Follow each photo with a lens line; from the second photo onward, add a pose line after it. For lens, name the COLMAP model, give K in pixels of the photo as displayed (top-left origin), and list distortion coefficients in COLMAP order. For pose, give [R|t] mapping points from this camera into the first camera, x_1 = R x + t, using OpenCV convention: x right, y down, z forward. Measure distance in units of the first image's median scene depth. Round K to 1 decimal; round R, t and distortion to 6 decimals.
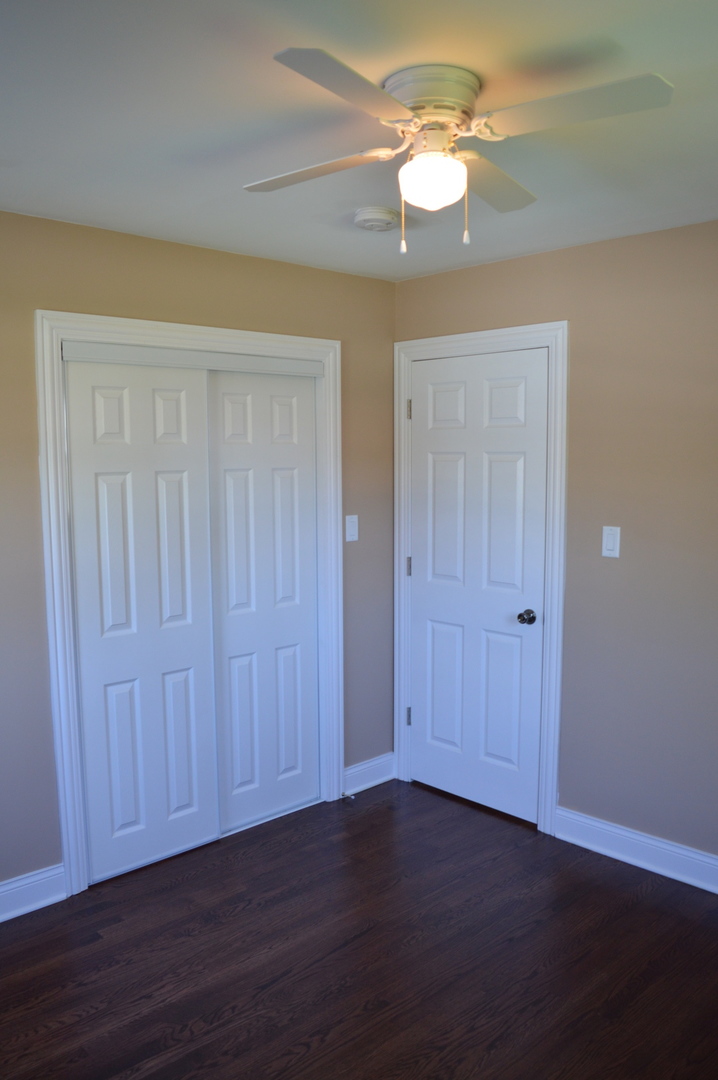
lens RADIAL K [[860.1, 0, 359.0], [0, 860.1, 540.0], [0, 0, 1]] dist [-0.082665, -0.006597]
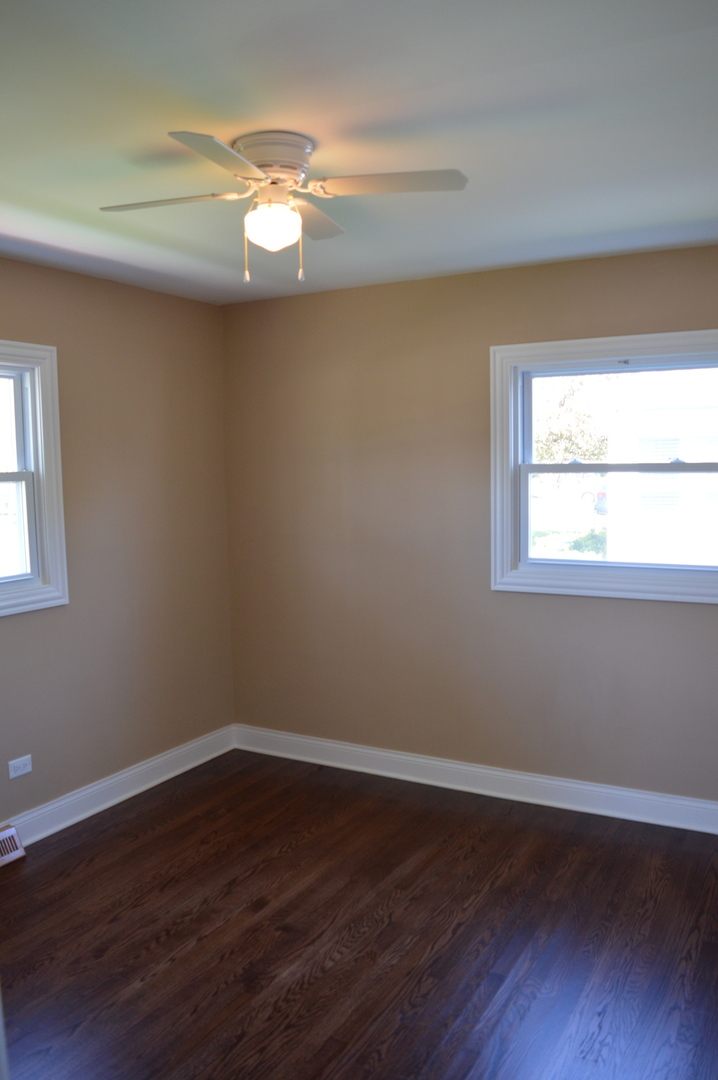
lens RADIAL K [[860.1, 0, 359.0], [0, 860.1, 540.0], [0, 0, 1]] dist [-0.082665, -0.006597]
pose [[-0.955193, 0.047255, -0.292188, 0.286252], [-0.009608, 0.981703, 0.190178, -0.177728], [0.295828, 0.184464, -0.937261, 1.860167]]
